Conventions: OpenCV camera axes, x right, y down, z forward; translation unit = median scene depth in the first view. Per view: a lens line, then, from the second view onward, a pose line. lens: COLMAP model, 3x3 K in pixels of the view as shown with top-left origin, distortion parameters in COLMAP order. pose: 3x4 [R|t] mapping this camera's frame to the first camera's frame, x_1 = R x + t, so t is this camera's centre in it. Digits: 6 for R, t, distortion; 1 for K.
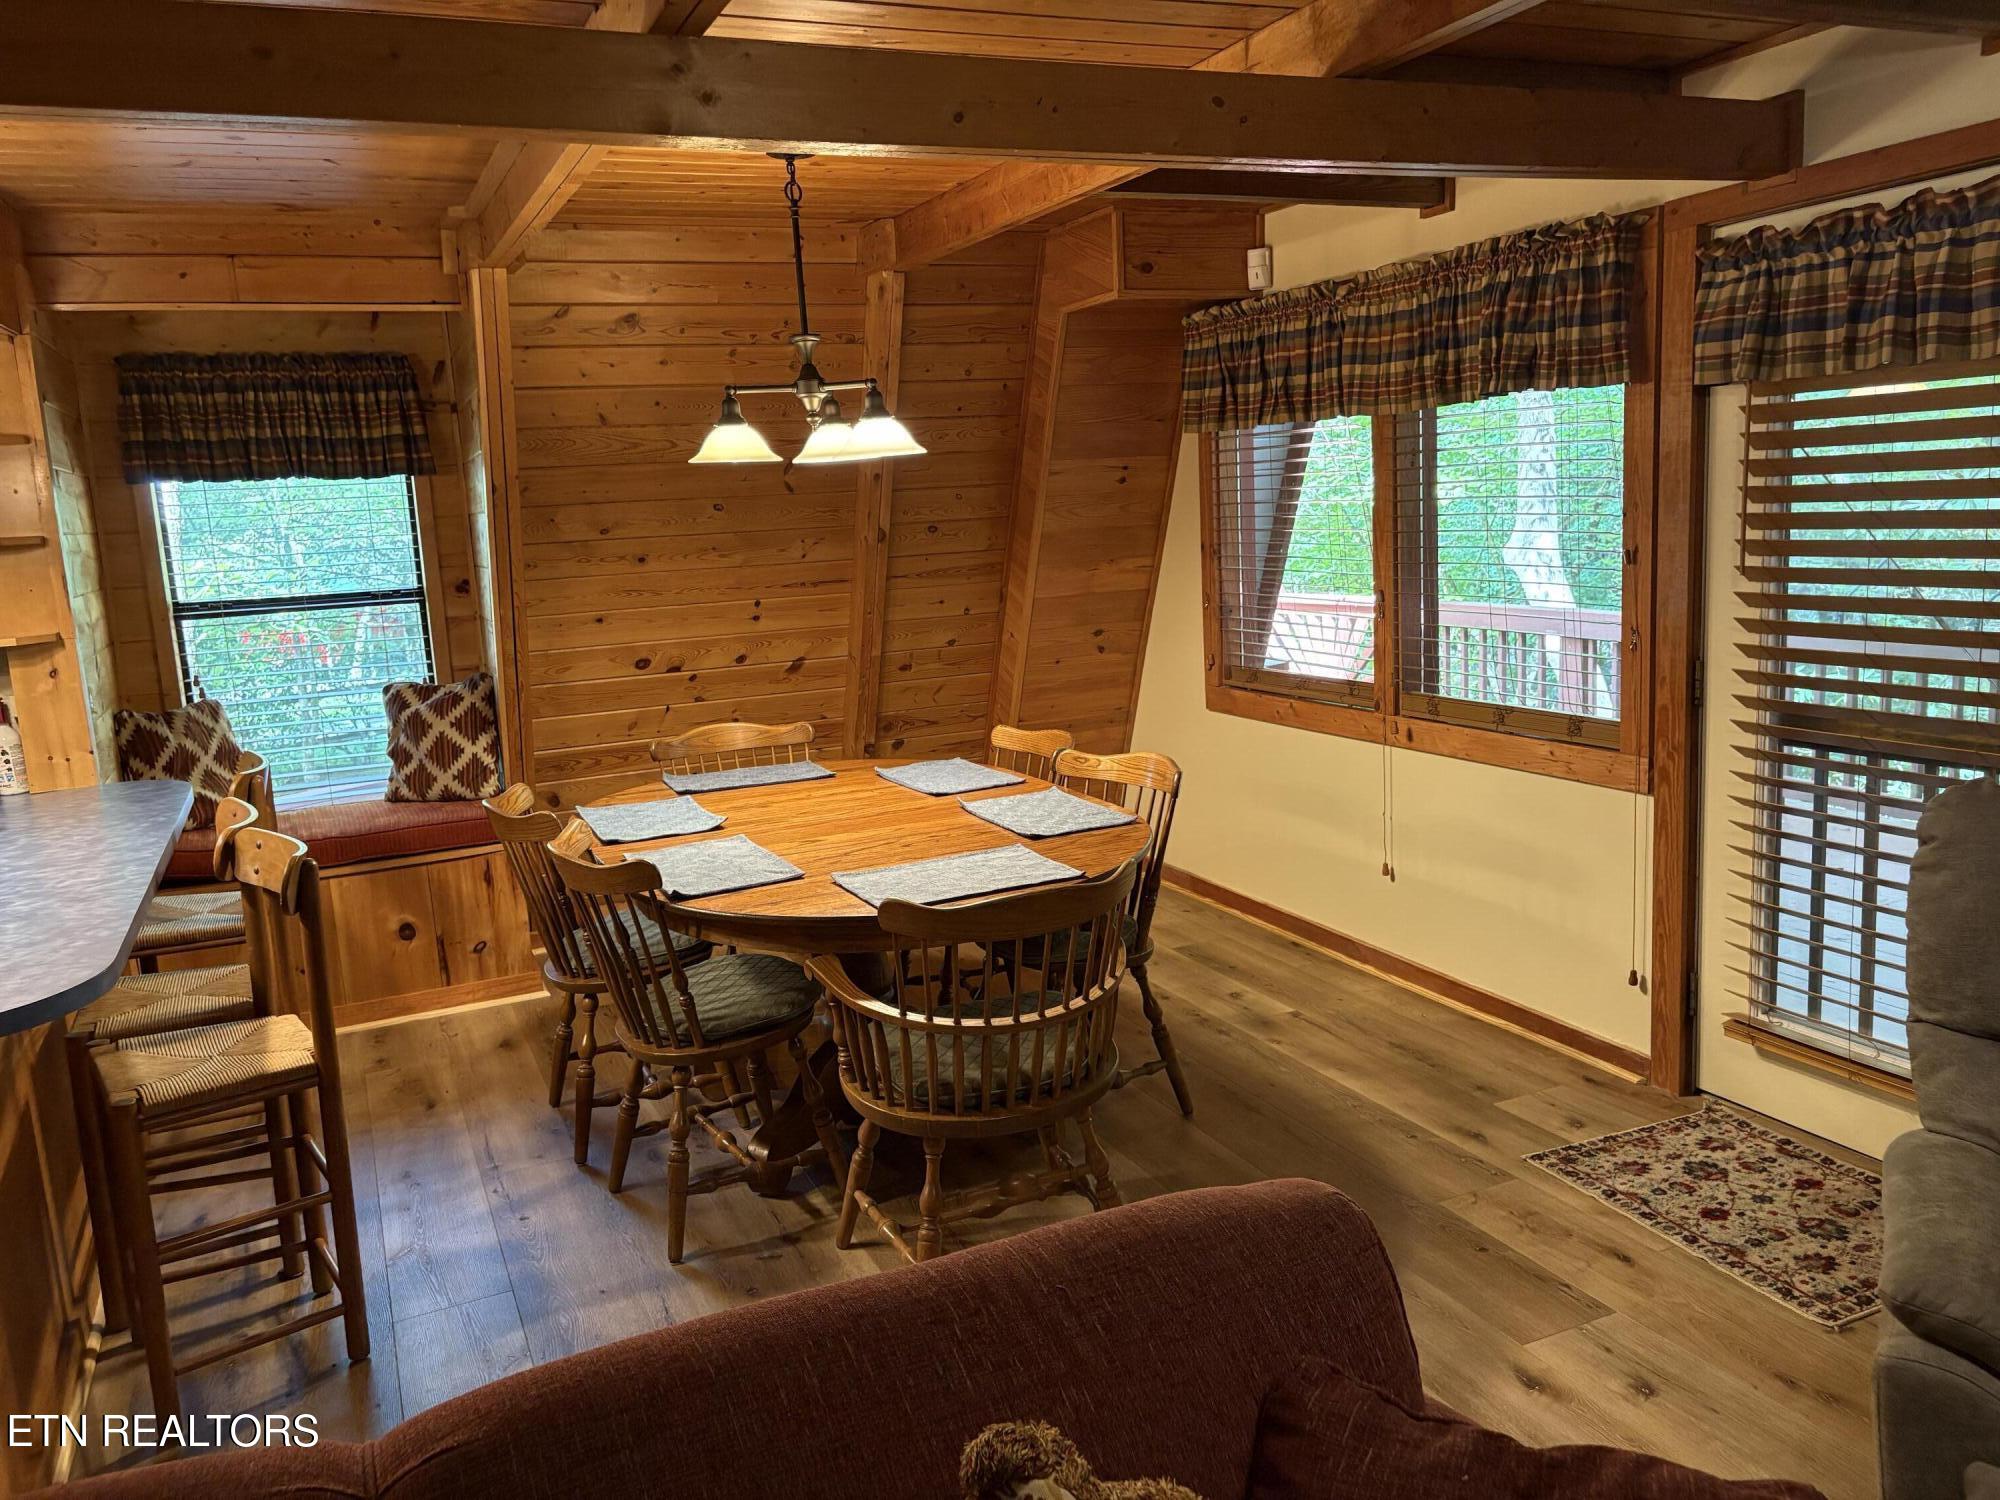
lens RADIAL K [[1515.0, 0, 997.3], [0, 1515.0, 745.9], [0, 0, 1]] dist [0.053379, -0.056127]
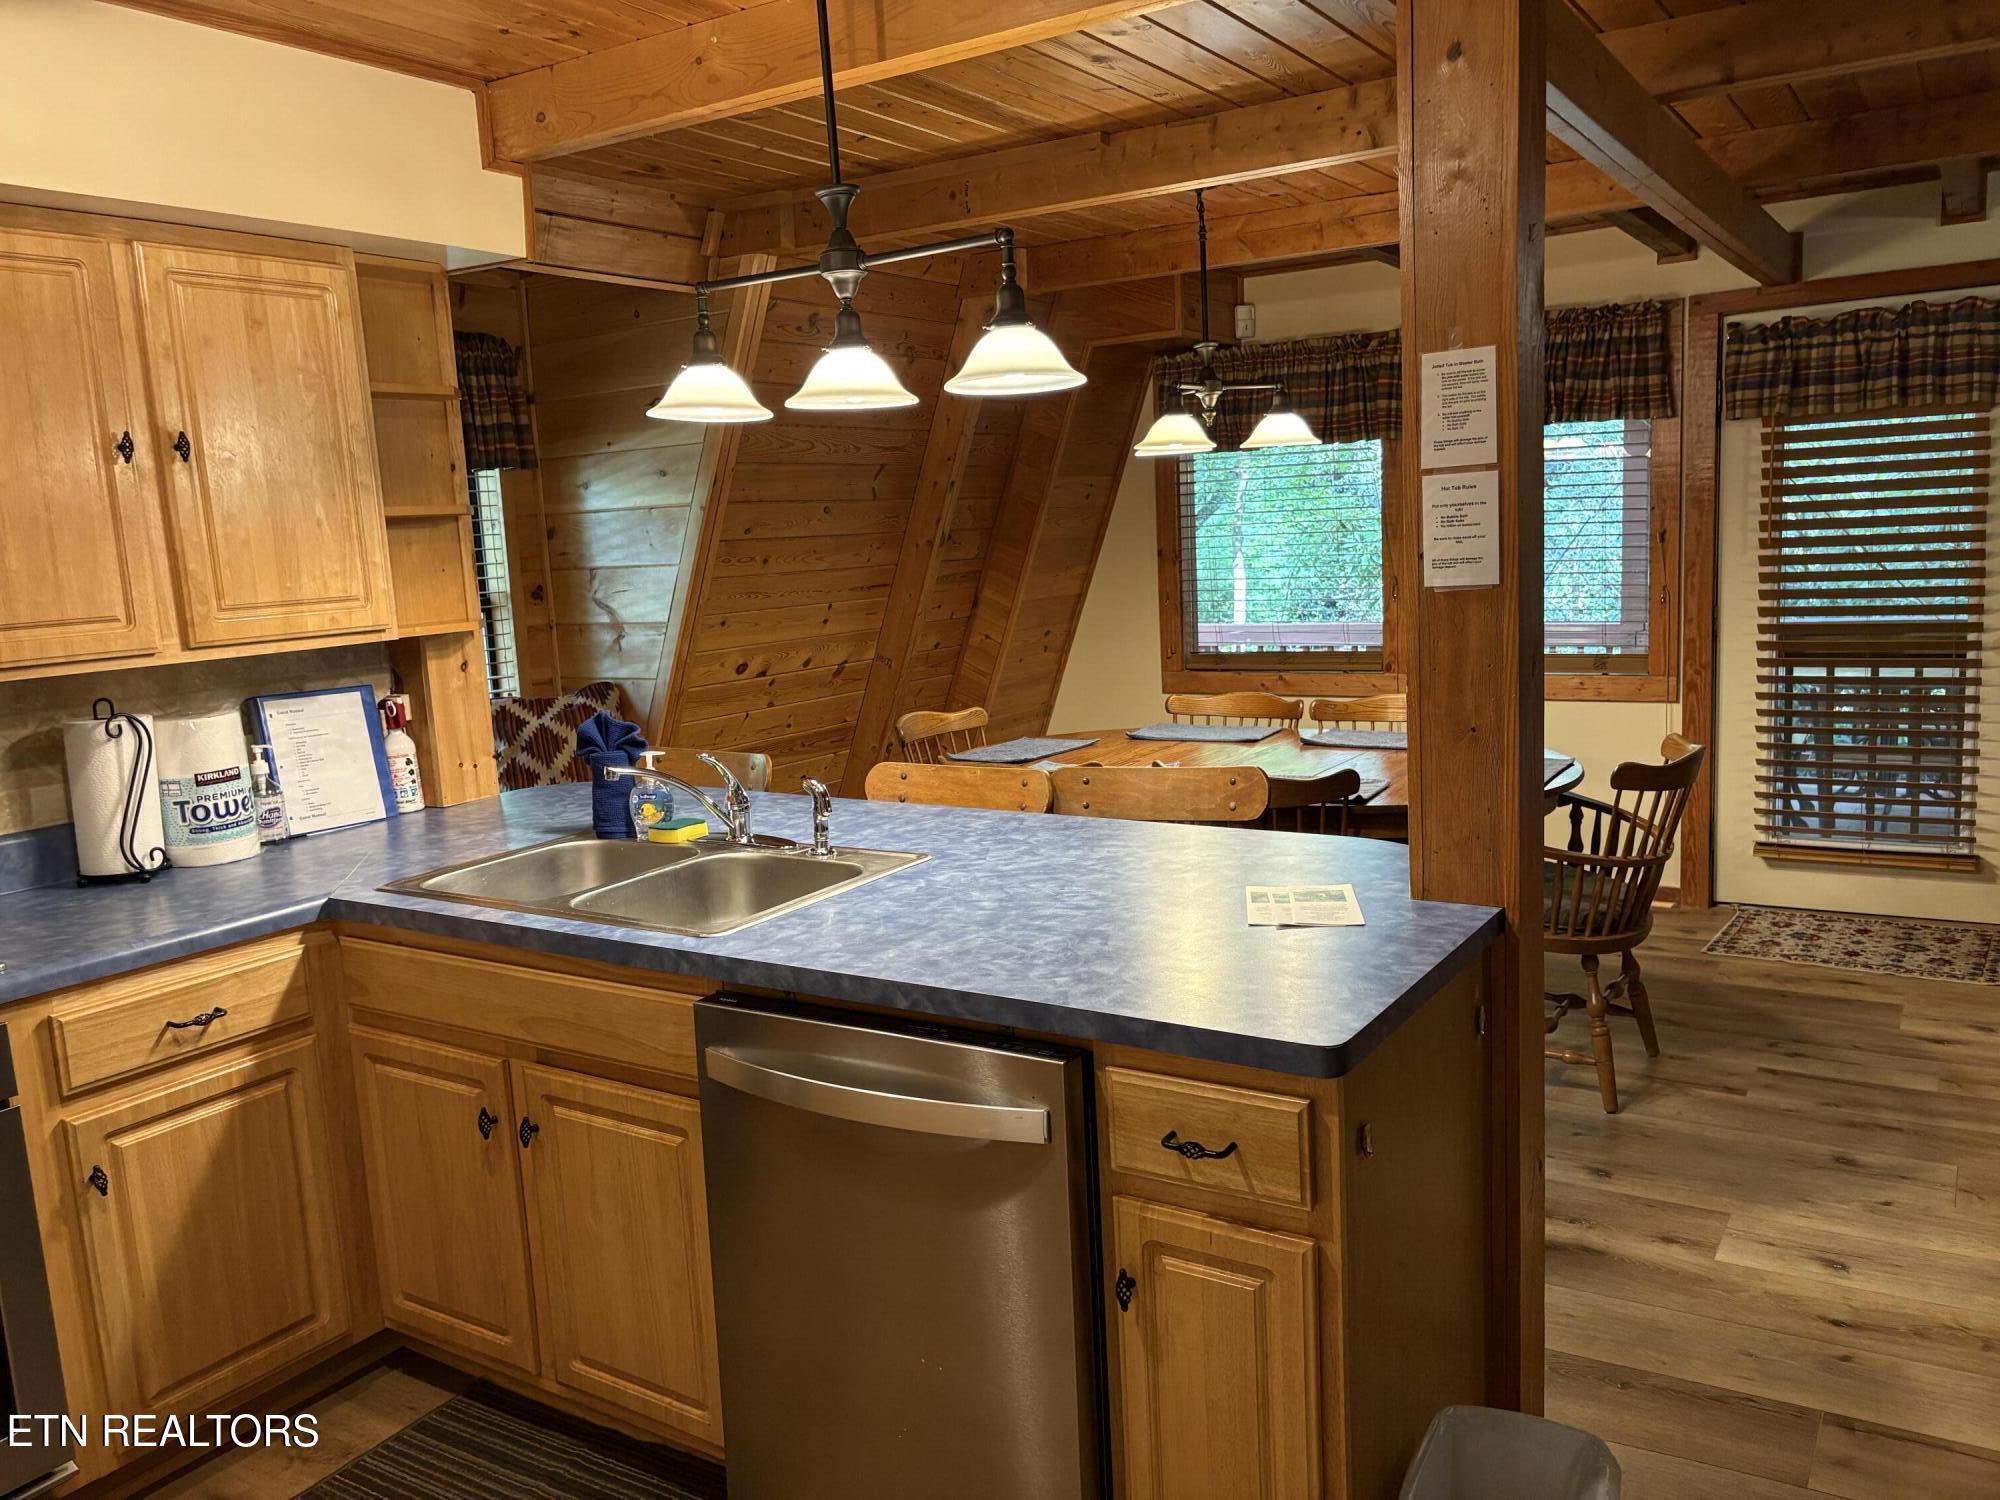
lens RADIAL K [[1515.0, 0, 998.4], [0, 1515.0, 751.6], [0, 0, 1]] dist [0.053379, -0.056127]
pose [[0.843171, -0.066444, 0.533525, -0.947064], [0.091113, 0.995640, -0.019998, 0.052365], [-0.529869, 0.065473, 0.845548, 0.131673]]
